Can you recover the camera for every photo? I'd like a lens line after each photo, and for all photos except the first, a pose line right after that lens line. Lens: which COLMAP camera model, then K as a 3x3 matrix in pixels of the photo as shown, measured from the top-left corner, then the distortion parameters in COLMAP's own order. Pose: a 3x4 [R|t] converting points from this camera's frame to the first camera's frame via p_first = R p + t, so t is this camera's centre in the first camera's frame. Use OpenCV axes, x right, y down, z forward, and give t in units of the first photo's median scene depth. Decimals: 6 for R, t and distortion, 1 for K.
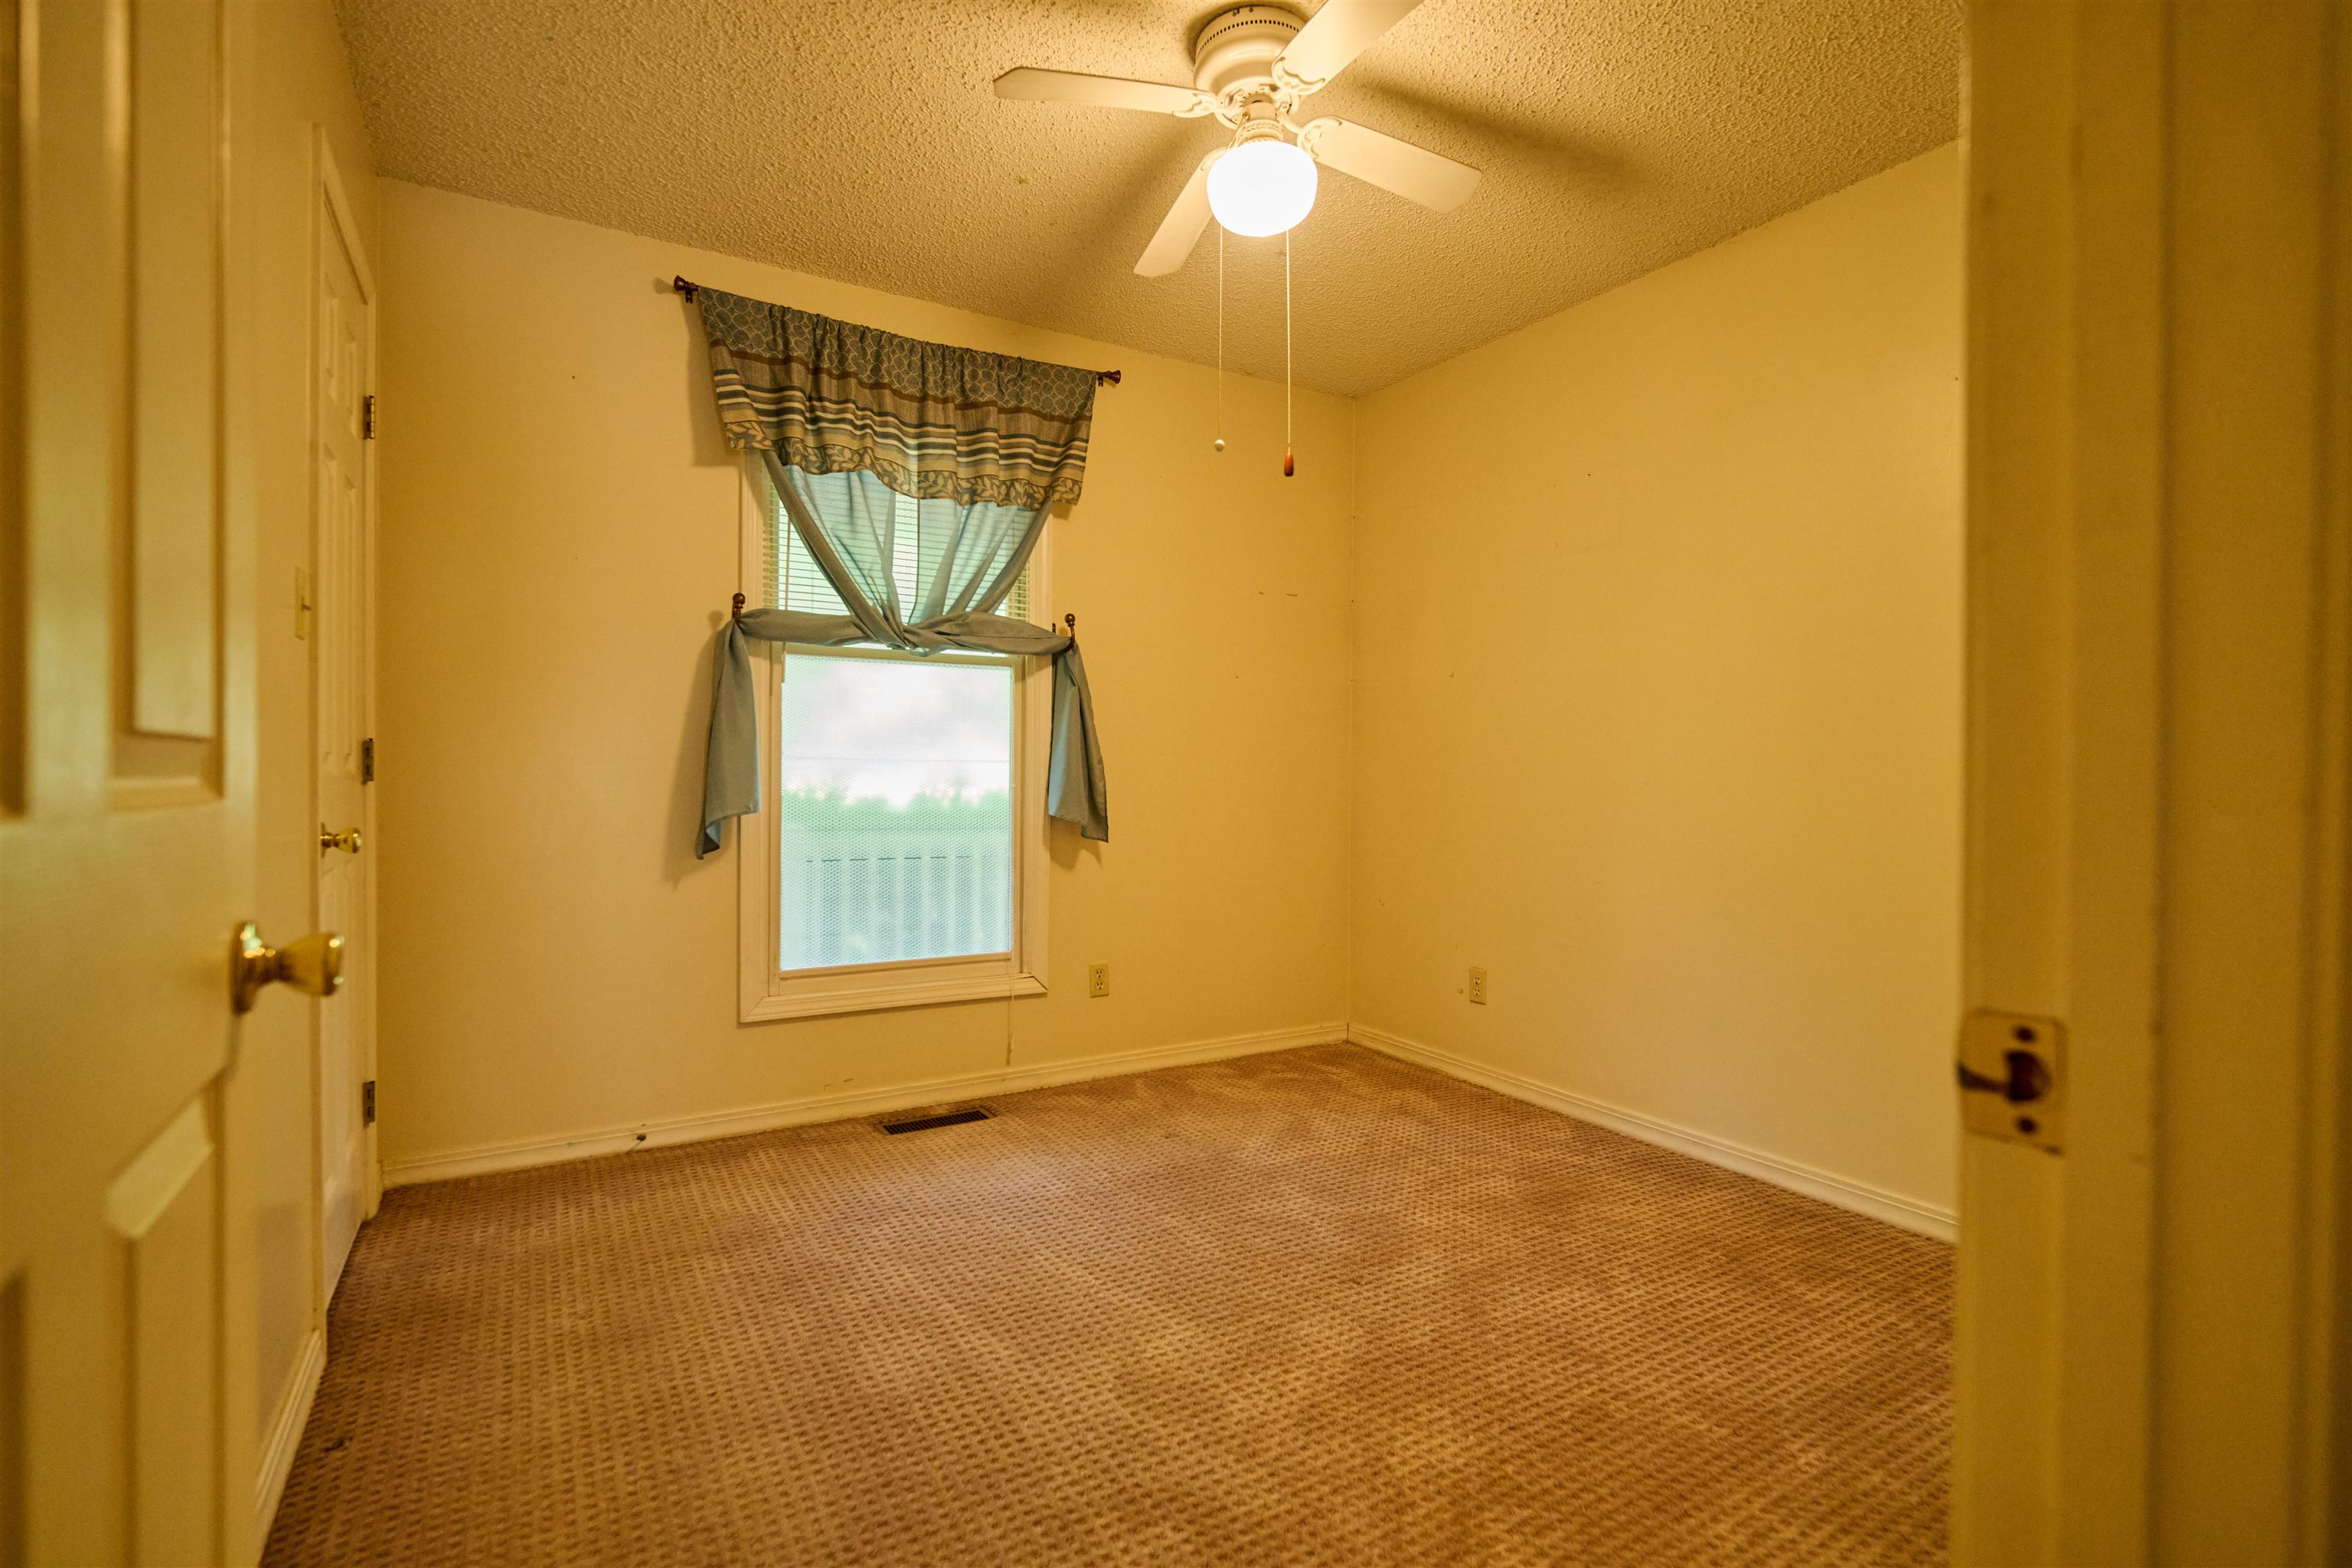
lens RADIAL K [[1089.1, 0, 1182.6], [0, 1089.1, 788.3], [0, 0, 1]] dist [-0.003495, -0.000647]
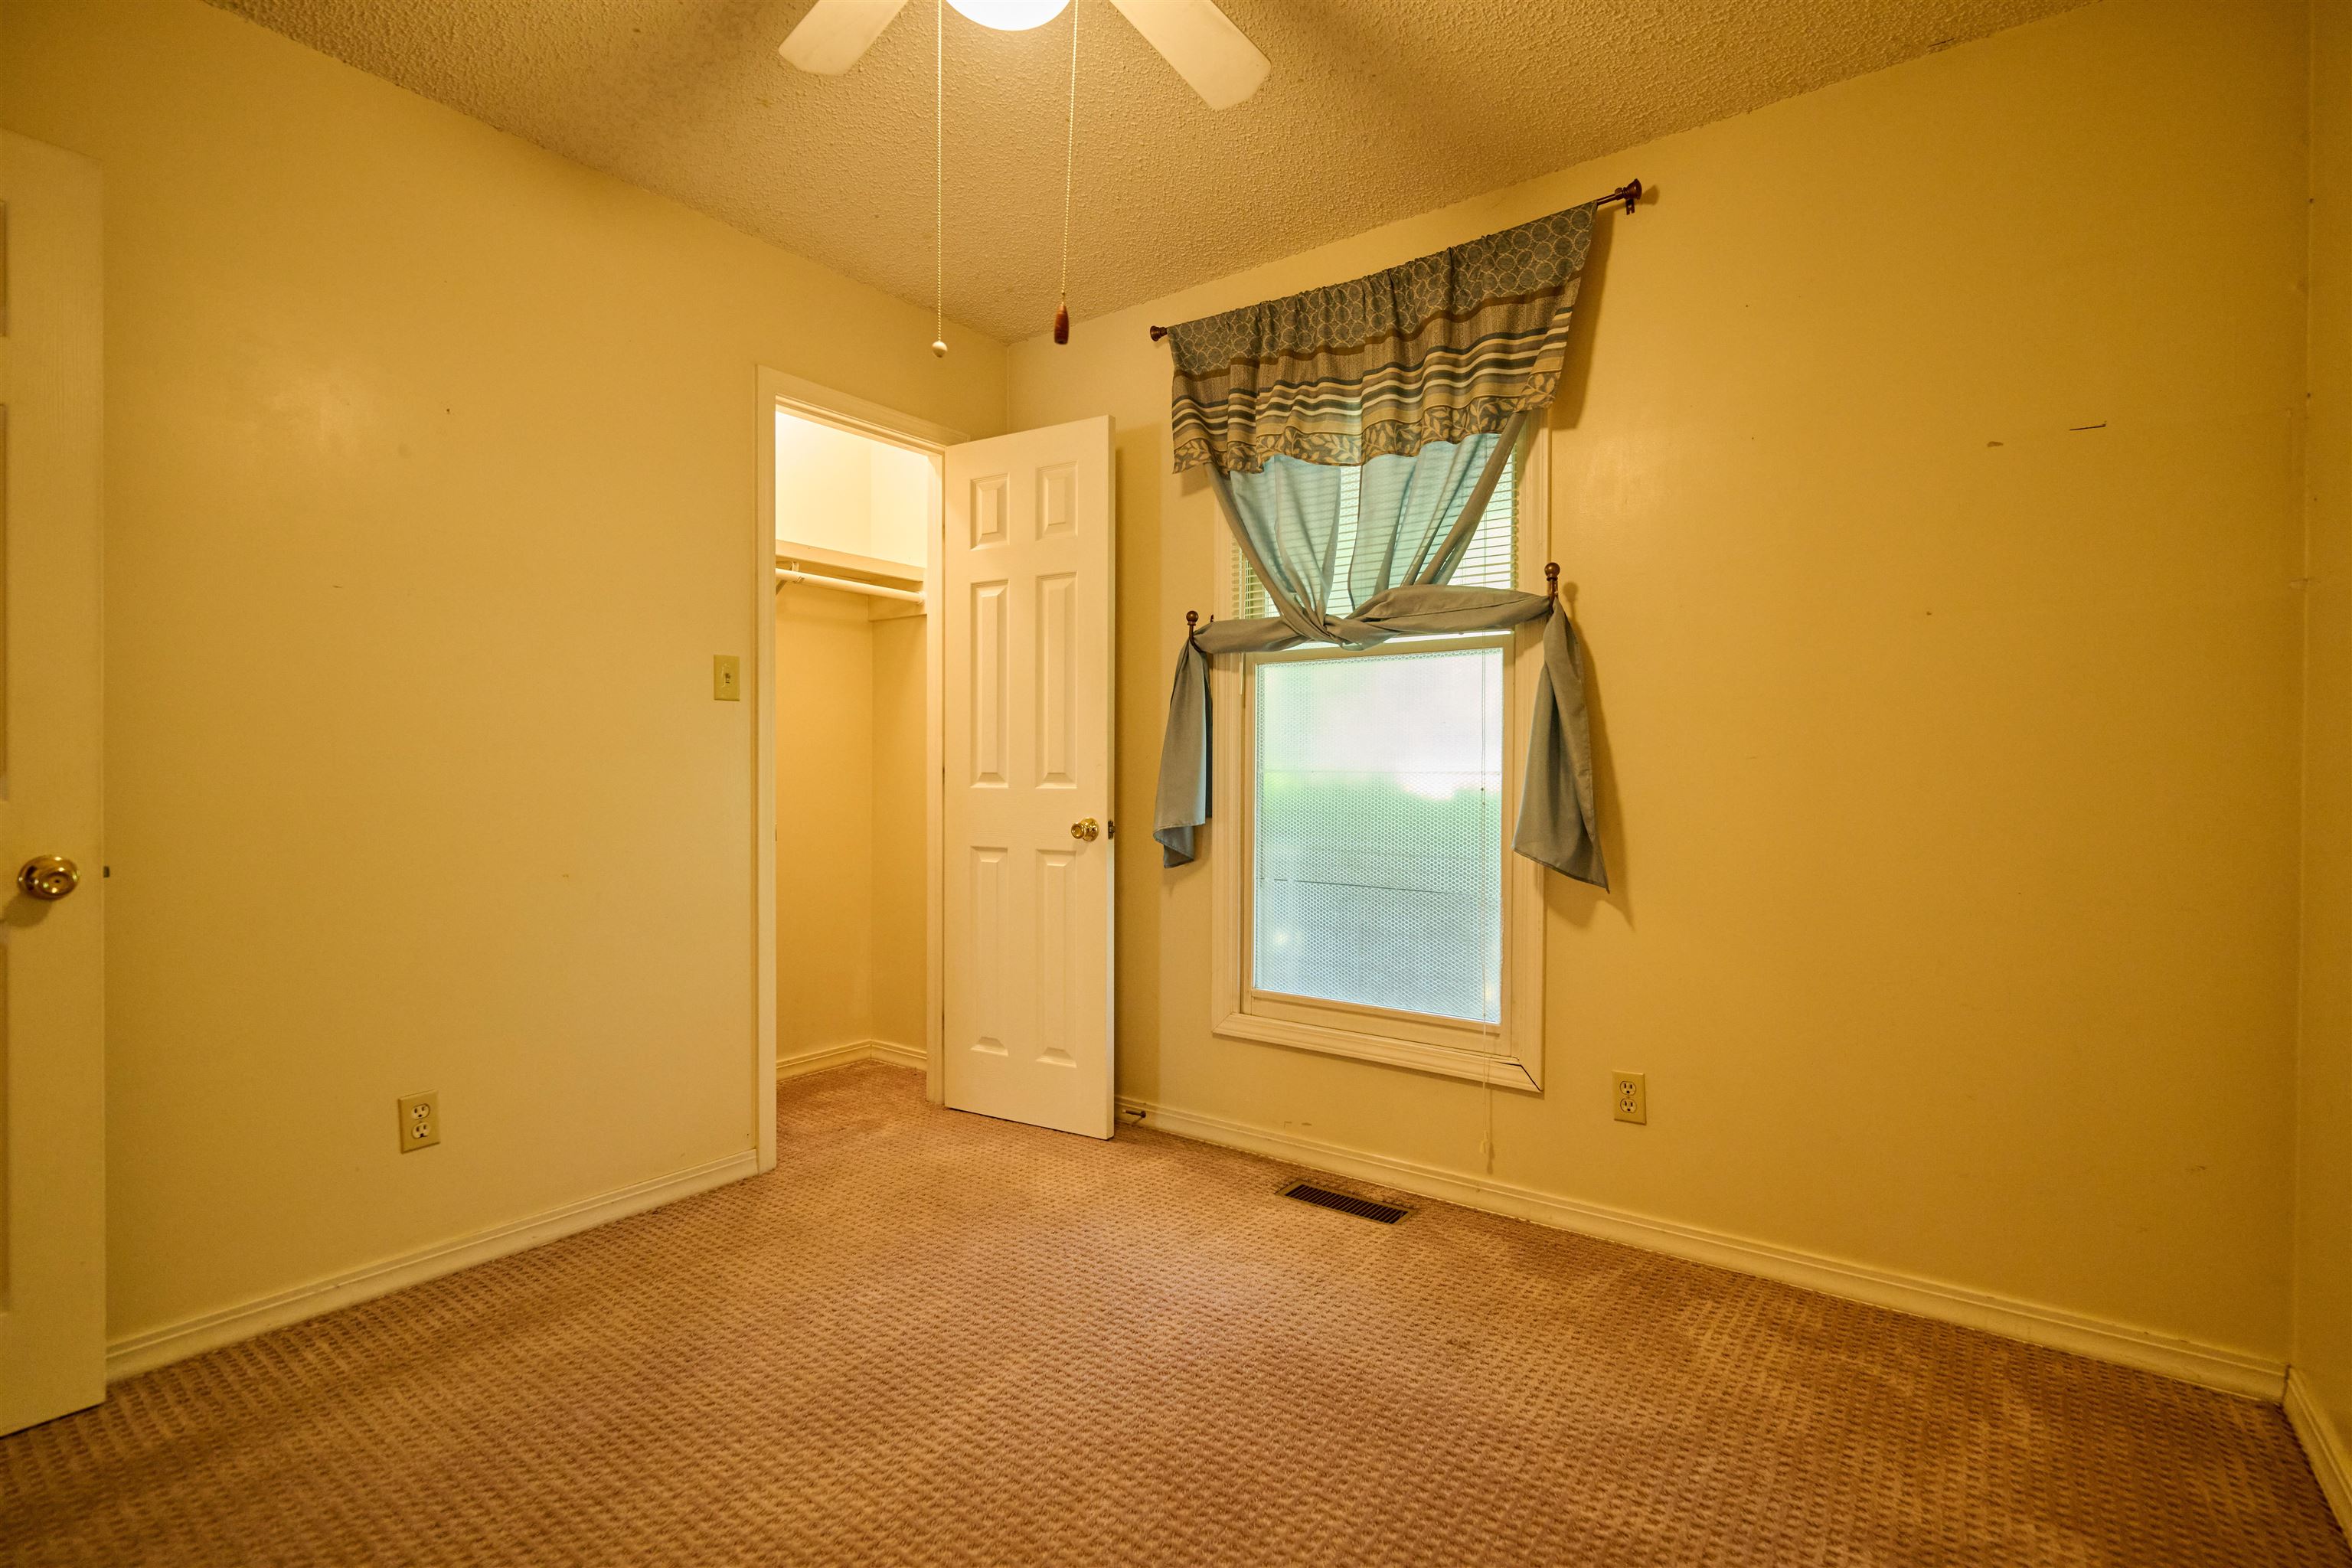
lens RADIAL K [[1089.1, 0, 1182.6], [0, 1089.1, 788.3], [0, 0, 1]] dist [-0.003495, -0.000647]
pose [[0.388149, 0.010855, -0.921533, 0.483828], [-0.012196, 0.999904, 0.006641, -0.017631], [0.921516, 0.008662, 0.388244, 0.540090]]
